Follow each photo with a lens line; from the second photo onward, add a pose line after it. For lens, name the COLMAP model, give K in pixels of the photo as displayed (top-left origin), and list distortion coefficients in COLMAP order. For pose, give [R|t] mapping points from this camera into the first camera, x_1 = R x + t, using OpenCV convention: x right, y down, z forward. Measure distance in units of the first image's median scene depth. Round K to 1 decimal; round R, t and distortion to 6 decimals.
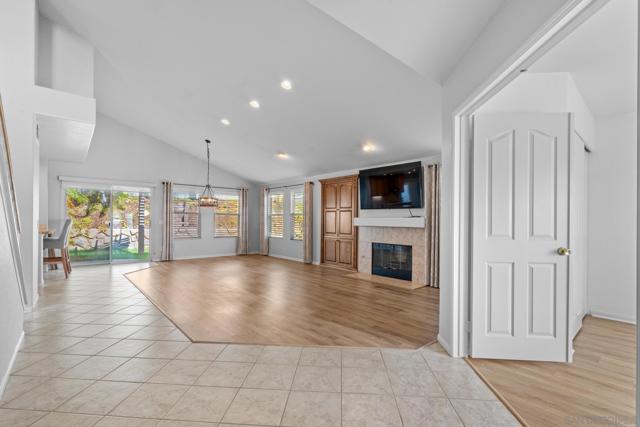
lens RADIAL K [[294.8, 0, 320.5], [0, 294.8, 219.1], [0, 0, 1]] dist [-0.002588, -0.000048]
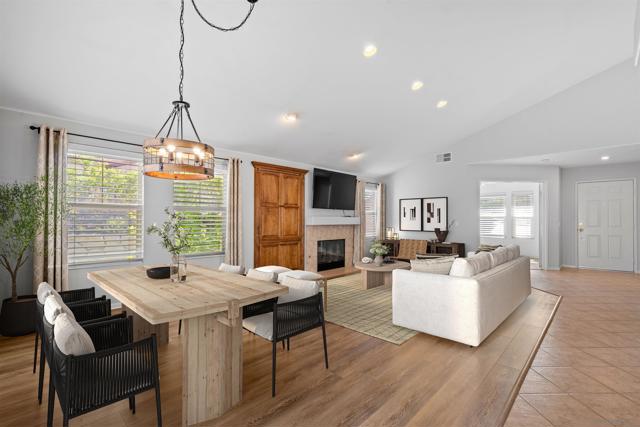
lens RADIAL K [[294.8, 0, 316.3], [0, 294.8, 219.9], [0, 0, 1]] dist [-0.002588, -0.000048]
pose [[-0.065074, 0.000243, 0.997880, -0.752962], [0.001060, 0.999999, -0.000174, 0.006054], [-0.997880, 0.001047, -0.065074, 0.952886]]
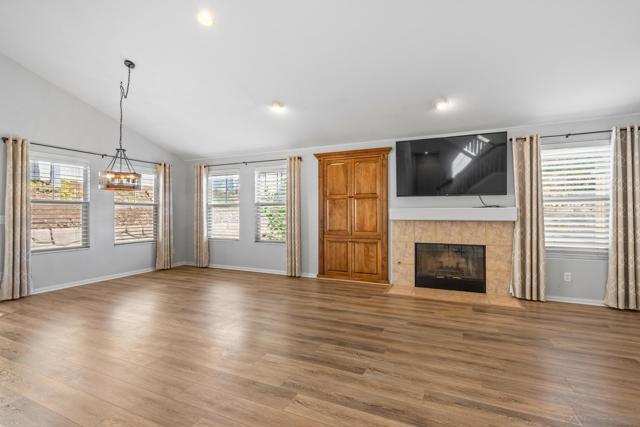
lens RADIAL K [[294.8, 0, 320.2], [0, 294.8, 207.7], [0, 0, 1]] dist [-0.002588, -0.000048]
pose [[0.909136, -0.003570, 0.416484, -0.298298], [0.008345, 0.999919, -0.009646, -0.000940], [-0.416416, 0.012245, 0.909092, 0.392209]]
